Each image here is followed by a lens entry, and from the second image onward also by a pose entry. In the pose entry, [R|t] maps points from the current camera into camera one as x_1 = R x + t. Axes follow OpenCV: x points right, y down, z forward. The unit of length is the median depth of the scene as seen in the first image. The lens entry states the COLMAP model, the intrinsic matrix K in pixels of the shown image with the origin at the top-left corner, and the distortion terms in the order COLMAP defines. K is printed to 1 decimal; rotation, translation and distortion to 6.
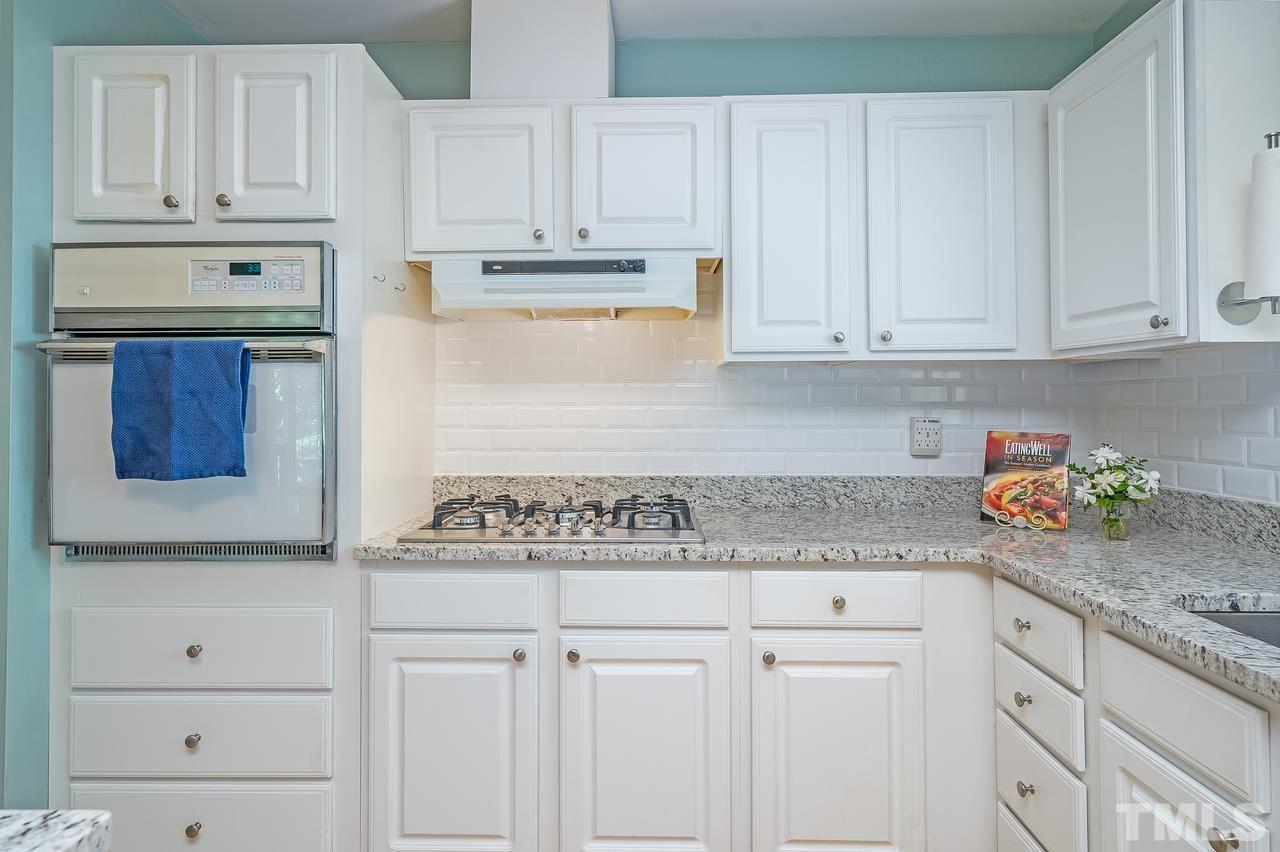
lens RADIAL K [[705.4, 0, 640.1], [0, 705.4, 396.4], [0, 0, 1]] dist [-0.003541, 0.001234]
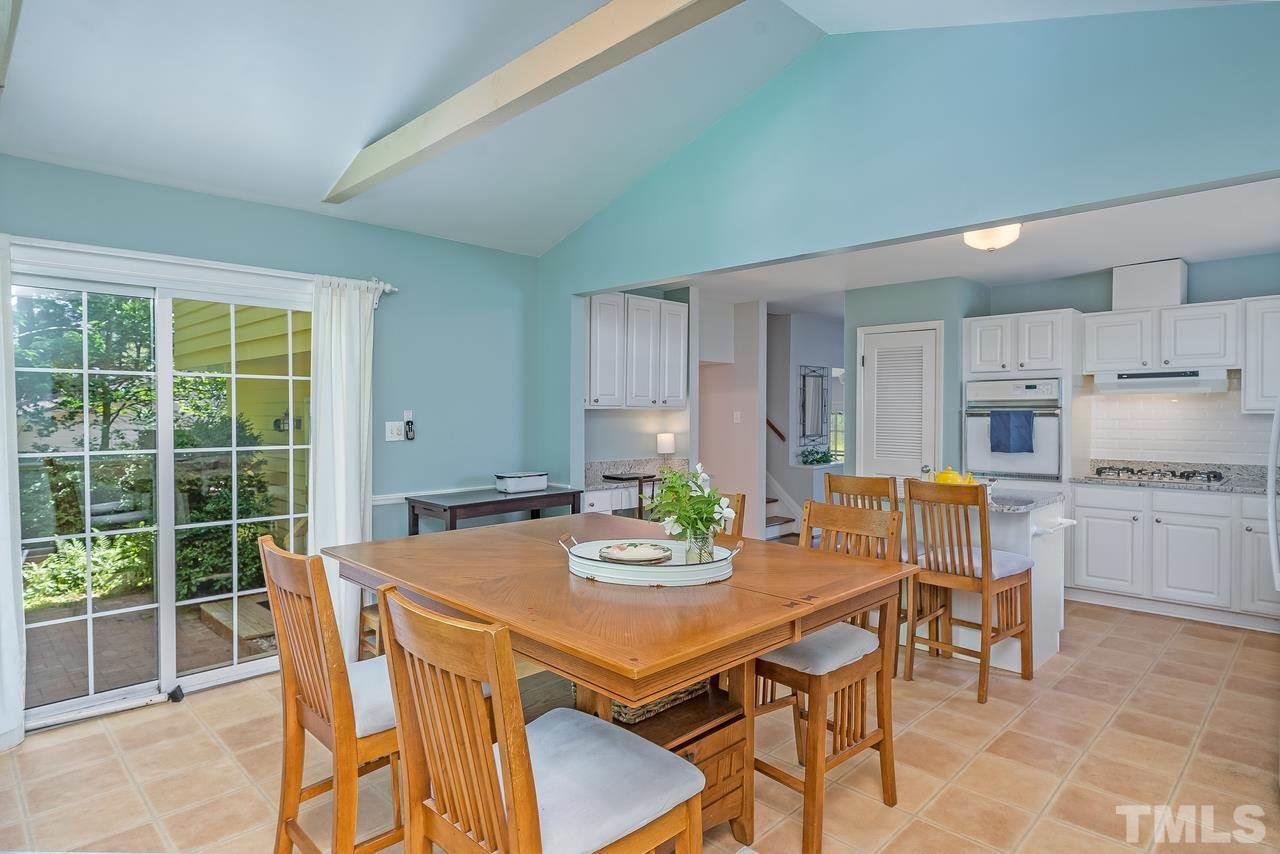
lens RADIAL K [[705.4, 0, 634.0], [0, 705.4, 423.0], [0, 0, 1]] dist [-0.003541, 0.001234]
pose [[0.717482, 0.010379, -0.696500, 0.315683], [0.010759, 0.999605, 0.025978, -0.105626], [0.696494, -0.026133, 0.717087, -2.175346]]
